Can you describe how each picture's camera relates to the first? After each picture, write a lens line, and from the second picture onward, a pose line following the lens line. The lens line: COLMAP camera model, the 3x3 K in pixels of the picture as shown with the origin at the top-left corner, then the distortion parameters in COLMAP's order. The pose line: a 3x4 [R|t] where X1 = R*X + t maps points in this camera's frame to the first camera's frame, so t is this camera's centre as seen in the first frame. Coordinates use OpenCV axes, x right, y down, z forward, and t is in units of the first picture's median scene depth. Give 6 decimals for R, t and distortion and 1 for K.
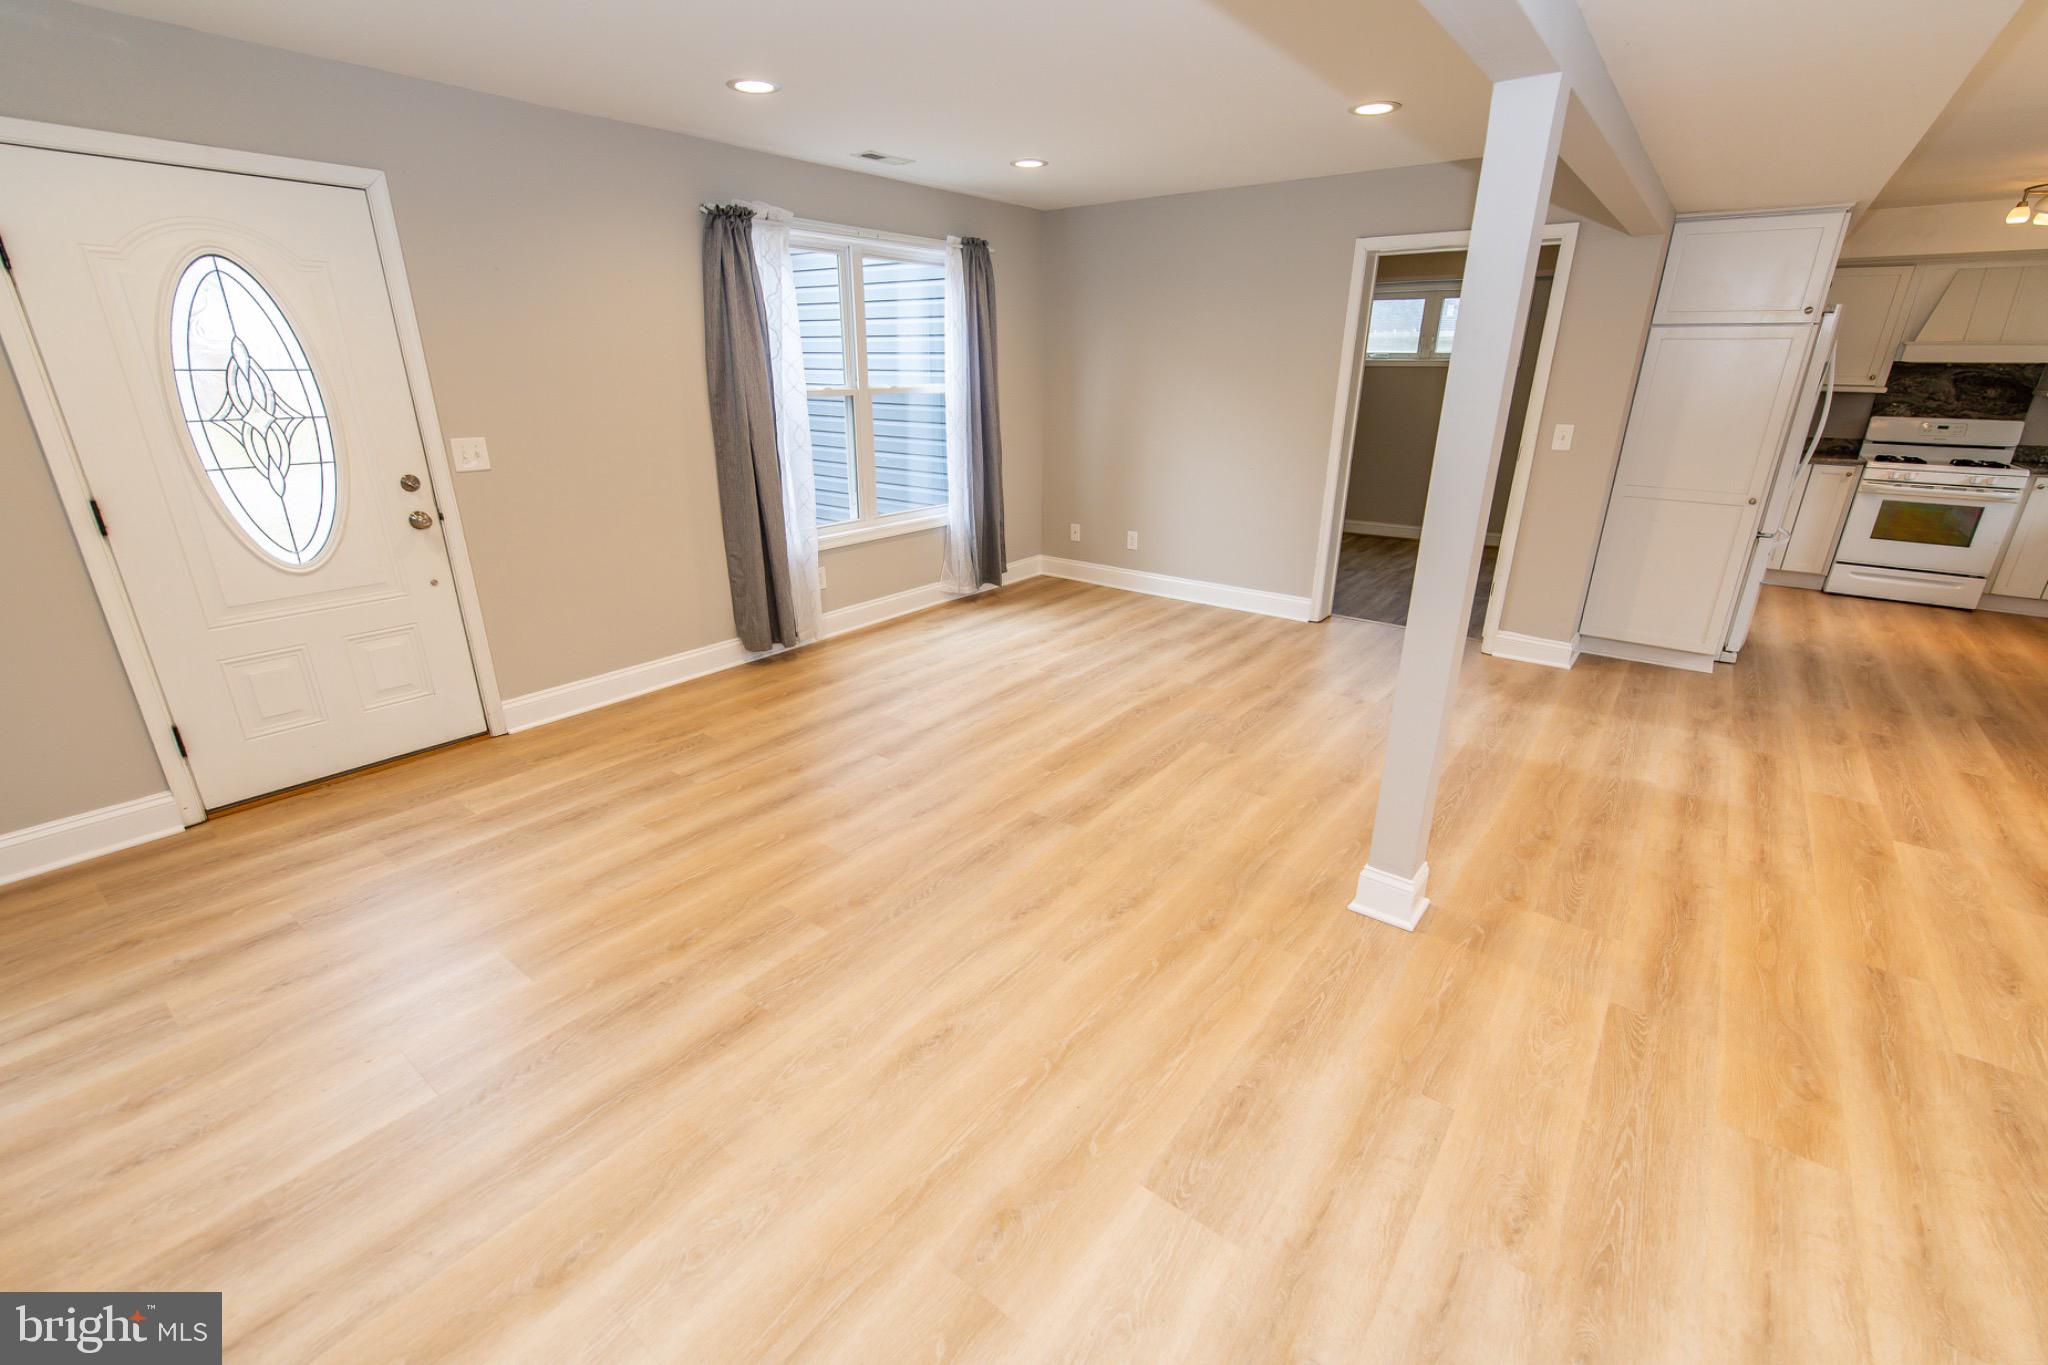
lens RADIAL K [[875.2, 0, 1030.4], [0, 875.2, 685.4], [0, 0, 1]] dist [0.000642, -0.000797]
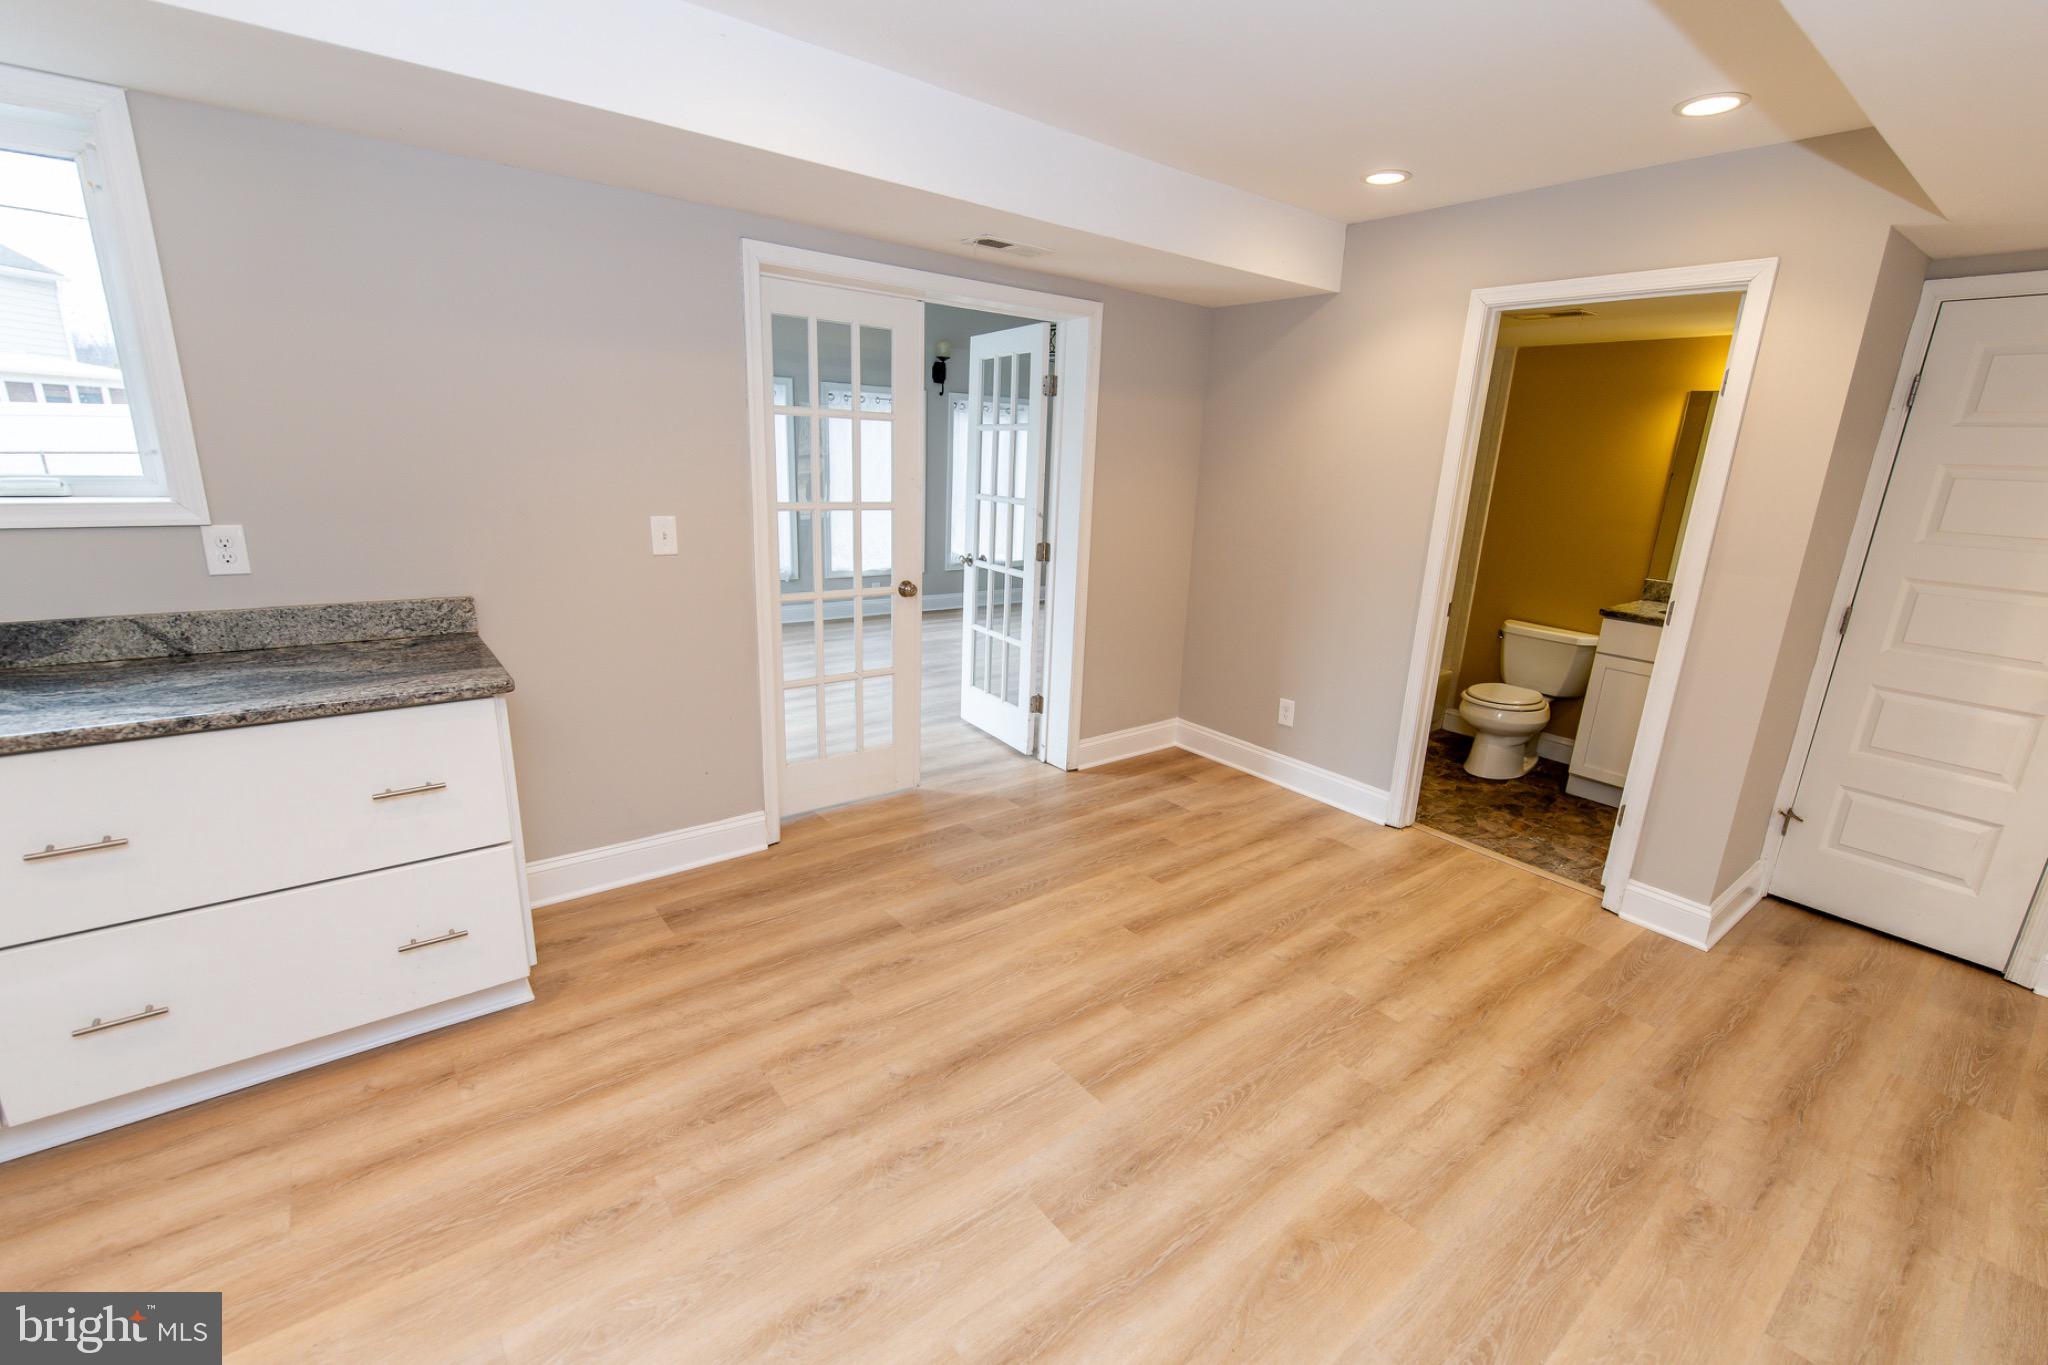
lens RADIAL K [[875.2, 0, 1030.5], [0, 875.2, 685.9], [0, 0, 1]] dist [0.000642, -0.000797]
pose [[-0.968802, -0.110867, 0.221654, 0.508688], [0.038193, 0.816891, 0.575526, -0.261023], [-0.244874, 0.566037, -0.787171, 0.716311]]
